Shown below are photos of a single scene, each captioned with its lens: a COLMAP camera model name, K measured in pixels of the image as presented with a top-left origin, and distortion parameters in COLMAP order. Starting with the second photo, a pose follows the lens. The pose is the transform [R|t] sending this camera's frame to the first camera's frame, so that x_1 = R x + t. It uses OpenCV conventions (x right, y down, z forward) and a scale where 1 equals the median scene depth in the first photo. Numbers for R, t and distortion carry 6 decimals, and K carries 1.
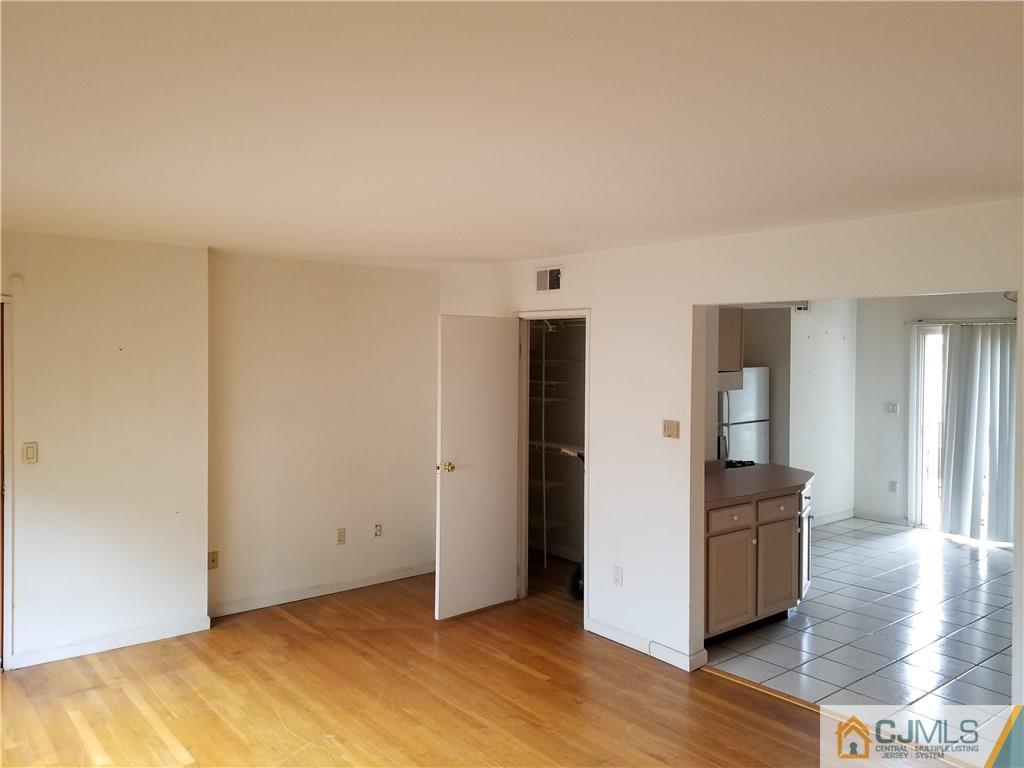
lens RADIAL K [[804.5, 0, 505.2], [0, 804.5, 373.8], [0, 0, 1]] dist [0.070624, -0.113757]
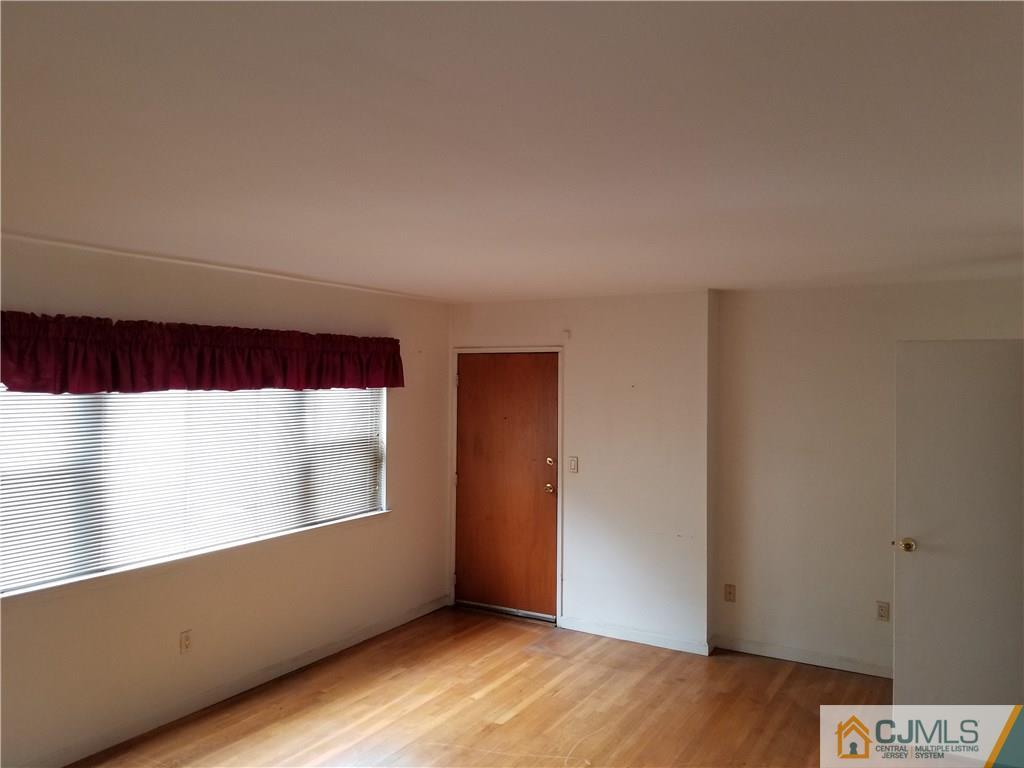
lens RADIAL K [[804.5, 0, 505.2], [0, 804.5, 373.8], [0, 0, 1]] dist [0.070624, -0.113757]
pose [[0.351237, -0.008894, -0.936244, 0.599876], [-0.035481, 0.999110, -0.022802, -0.016128], [0.935614, 0.041227, 0.350609, 0.434909]]
